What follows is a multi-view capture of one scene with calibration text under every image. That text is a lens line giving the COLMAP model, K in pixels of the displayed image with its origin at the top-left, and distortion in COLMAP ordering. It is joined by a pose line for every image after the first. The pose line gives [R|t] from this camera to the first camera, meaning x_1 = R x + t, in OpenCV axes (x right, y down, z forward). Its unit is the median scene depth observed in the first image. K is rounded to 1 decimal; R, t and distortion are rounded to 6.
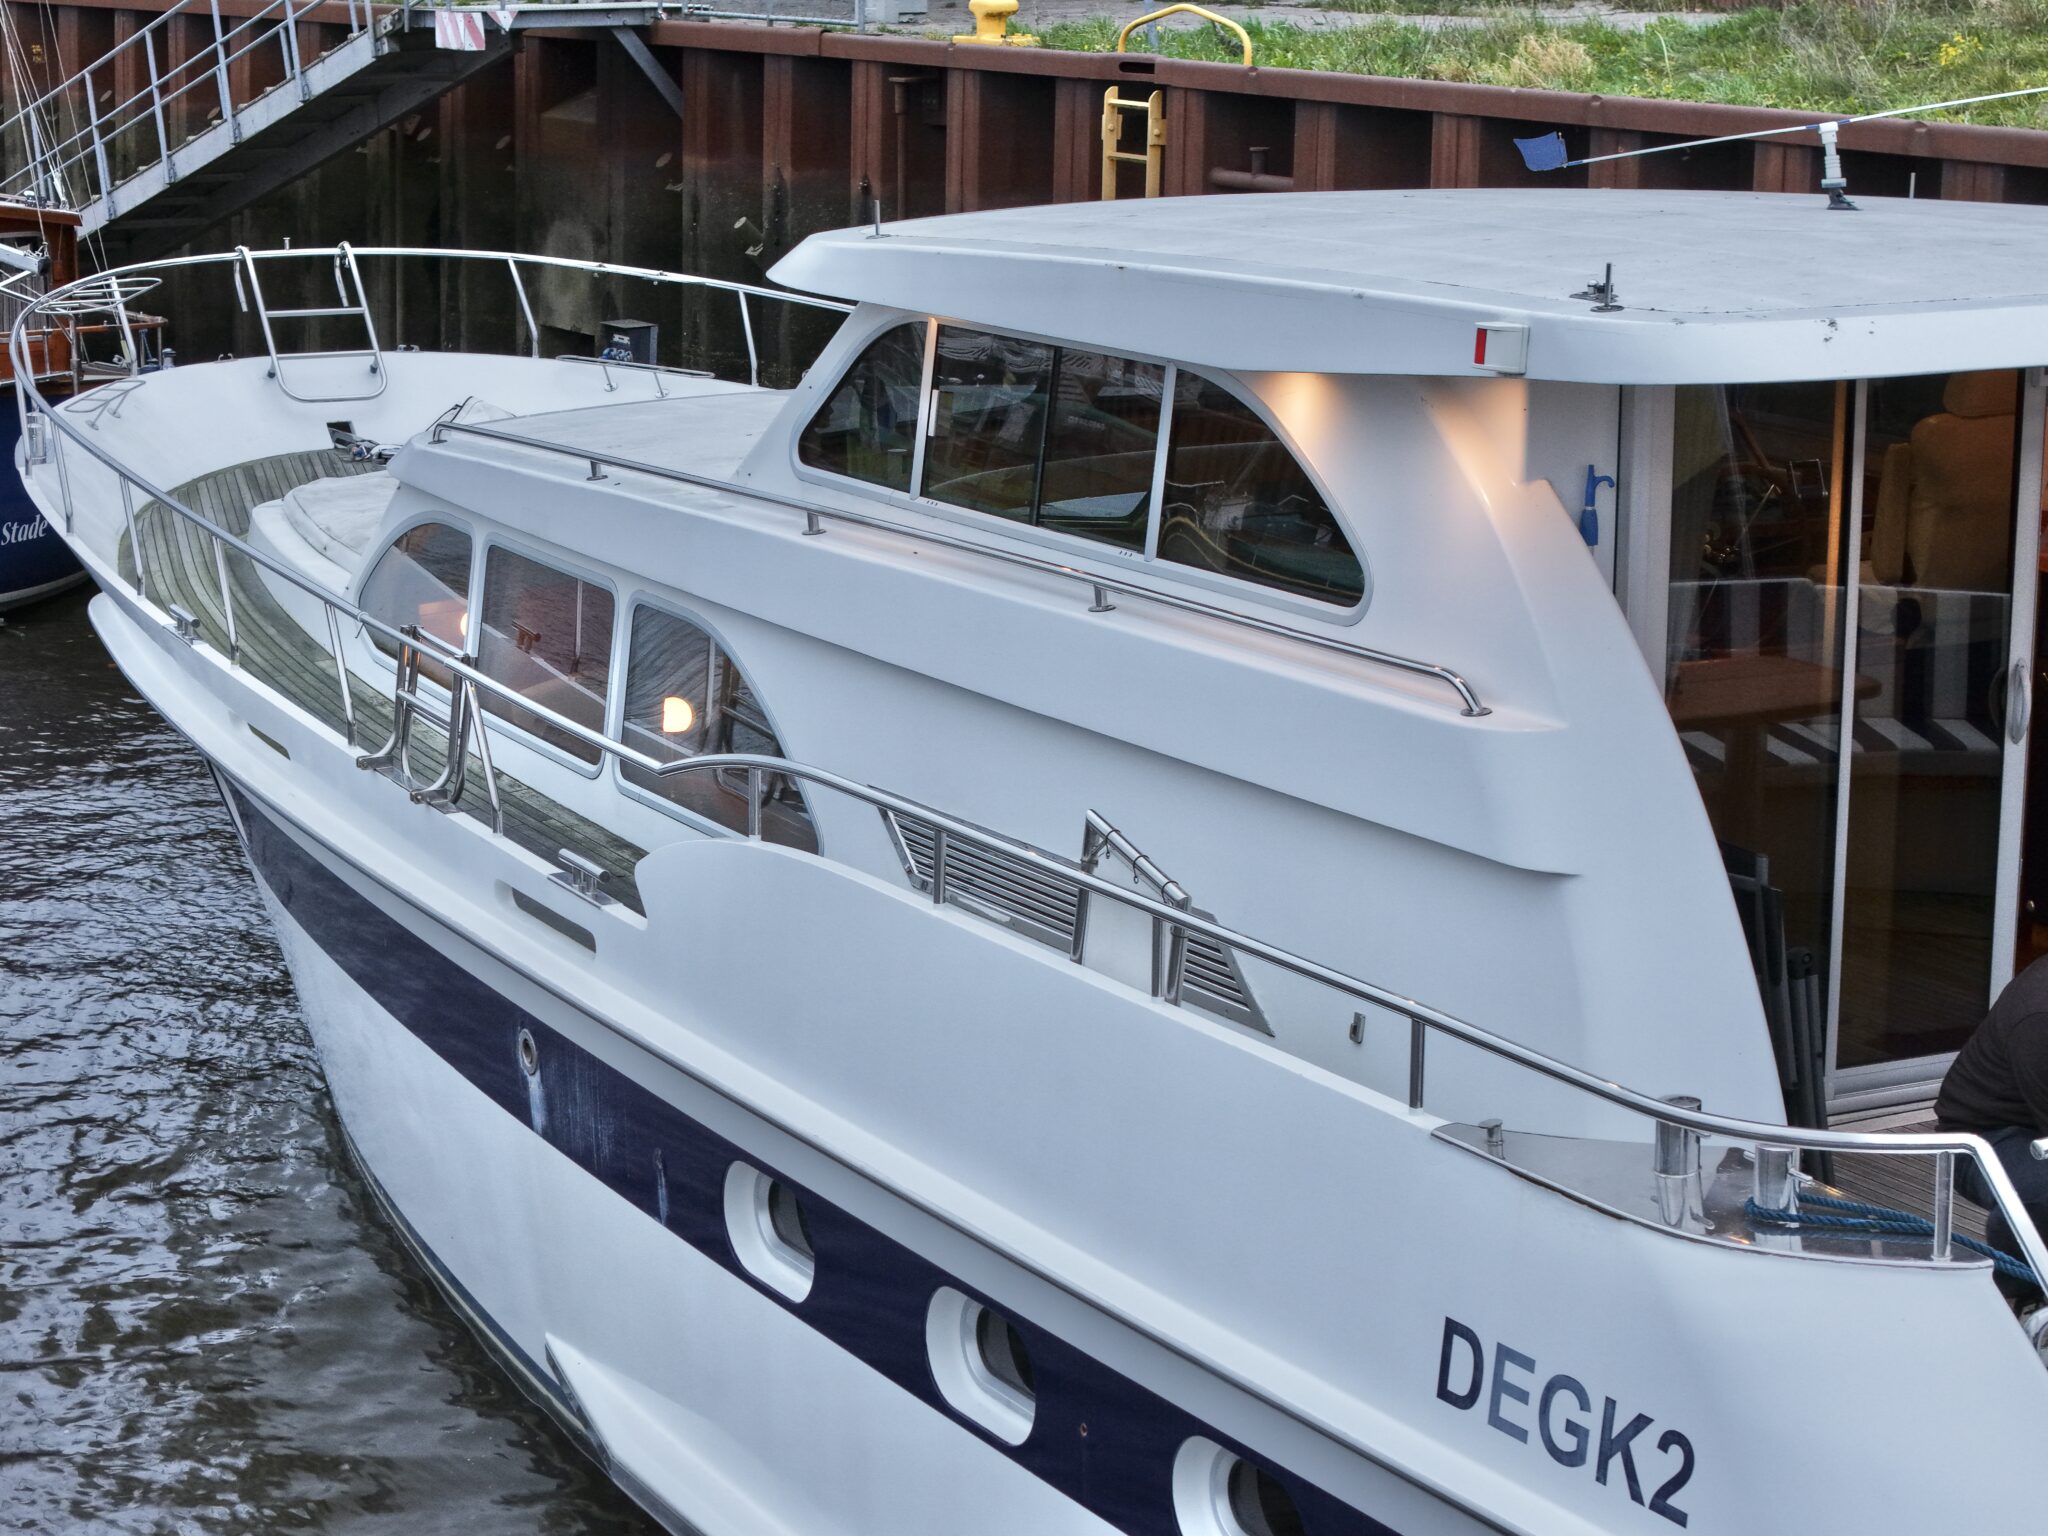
lens RADIAL K [[4188.4, 0, 1024.0], [0, 4188.4, 768.0], [0, 0, 1]] dist [-0.009153, 0.118728]
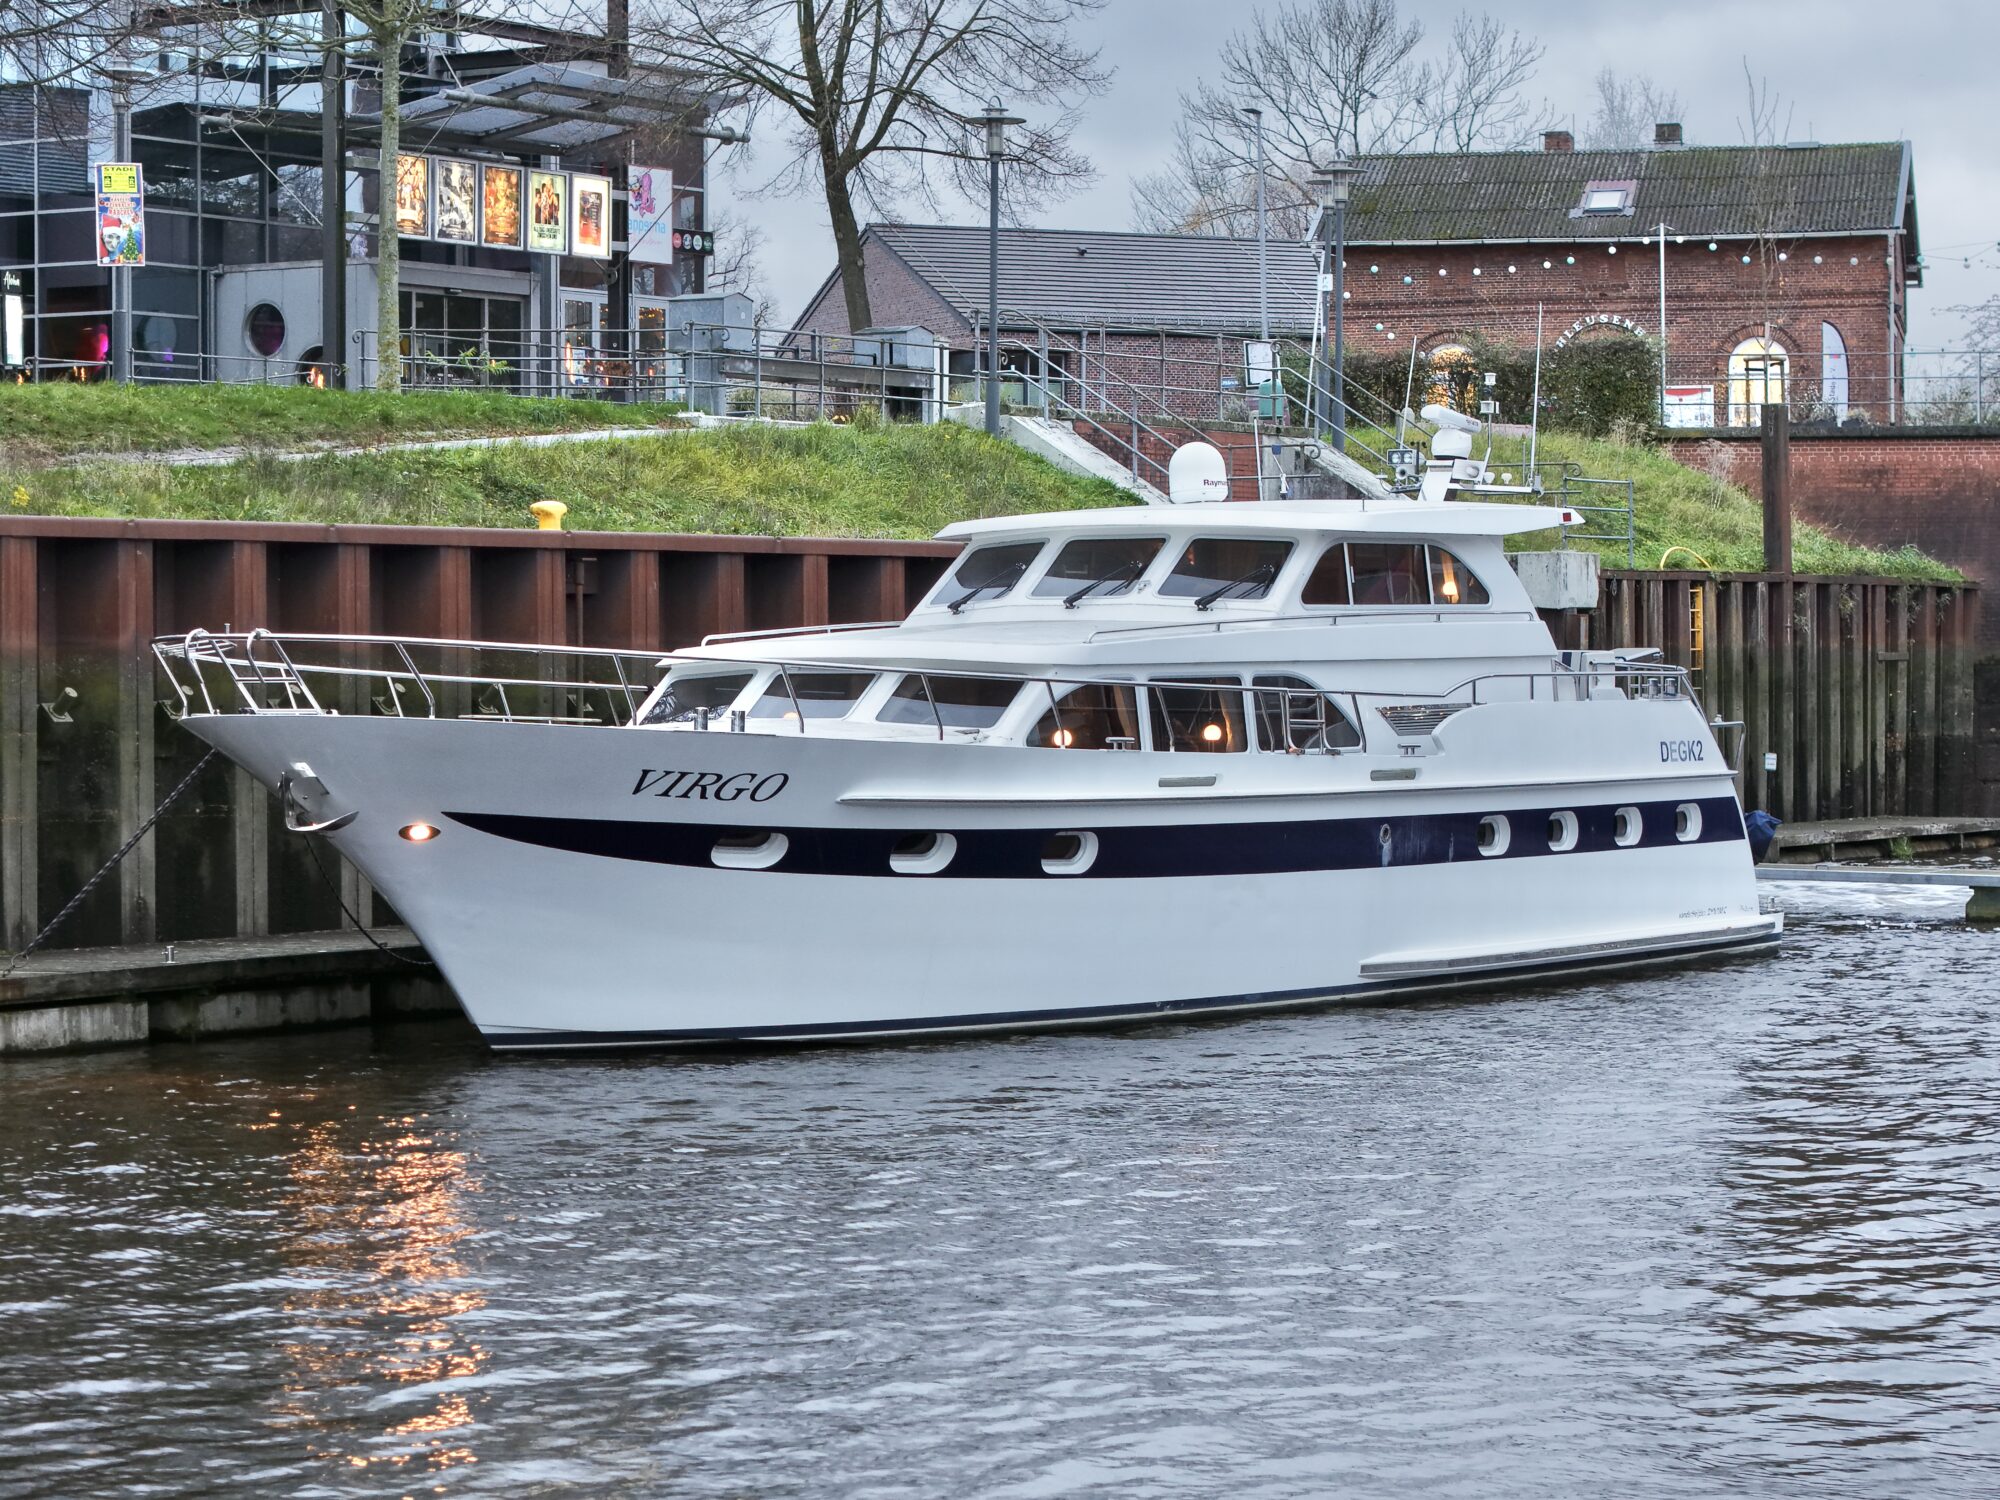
lens RADIAL K [[4888.9, 0, 1084.7], [0, 4888.9, 750.3], [0, 0, 1]] dist [-0.631362, 6.310932]
pose [[-0.472096, -0.016470, 0.881393, -3.451408], [0.187368, 0.975106, 0.118580, -0.480890], [-0.861405, 0.221126, -0.457257, 3.296057]]
